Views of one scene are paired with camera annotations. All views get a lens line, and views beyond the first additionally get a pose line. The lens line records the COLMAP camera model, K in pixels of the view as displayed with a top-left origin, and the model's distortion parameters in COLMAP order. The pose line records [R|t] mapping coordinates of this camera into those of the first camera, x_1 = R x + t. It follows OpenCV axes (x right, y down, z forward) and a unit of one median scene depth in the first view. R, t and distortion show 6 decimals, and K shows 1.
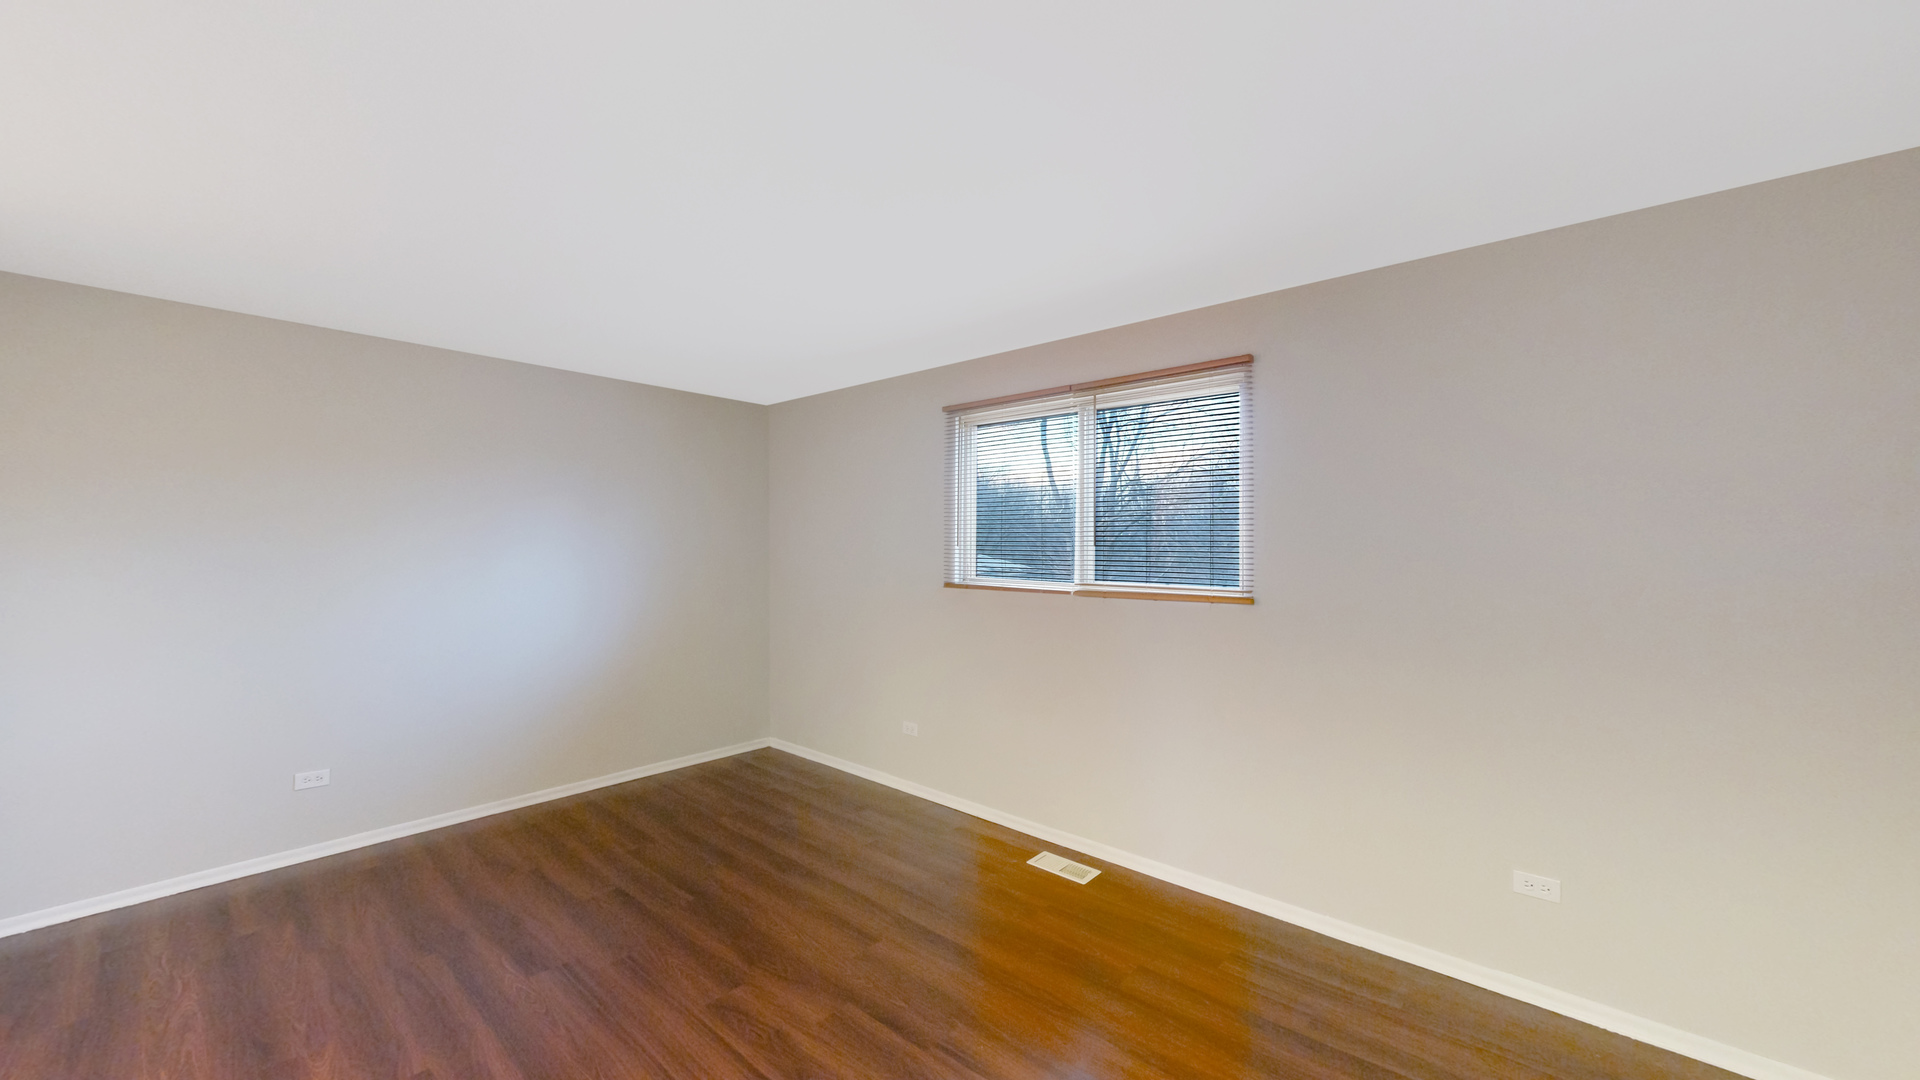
lens RADIAL K [[708.8, 0, 957.3], [0, 708.8, 540.4], [0, 0, 1]] dist [-0.000635, 0.000147]
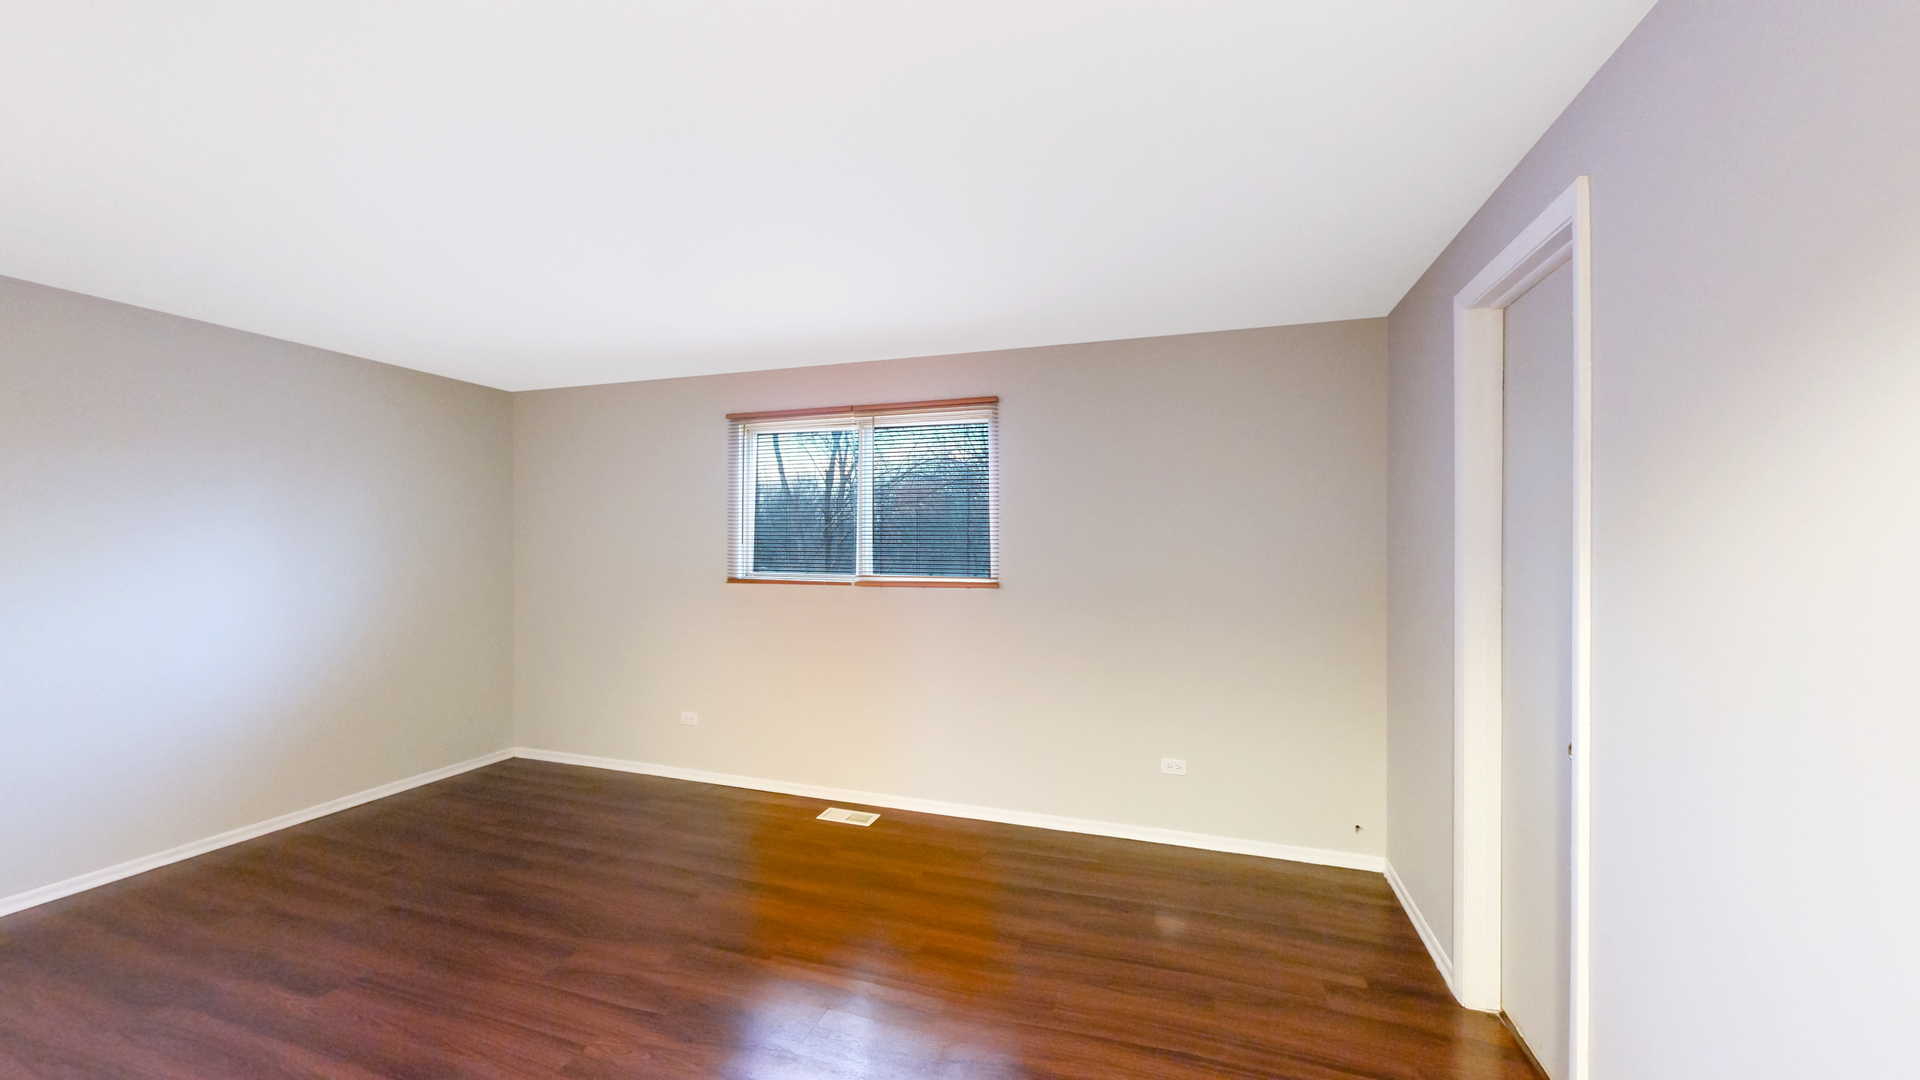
lens RADIAL K [[708.8, 0, 961.1], [0, 708.8, 540.2], [0, 0, 1]] dist [-0.000635, 0.000147]
pose [[0.920780, 0.003575, 0.390066, -0.141010], [-0.004300, 0.999990, 0.000985, -0.000085], [-0.390059, -0.002584, 0.920786, -0.158173]]
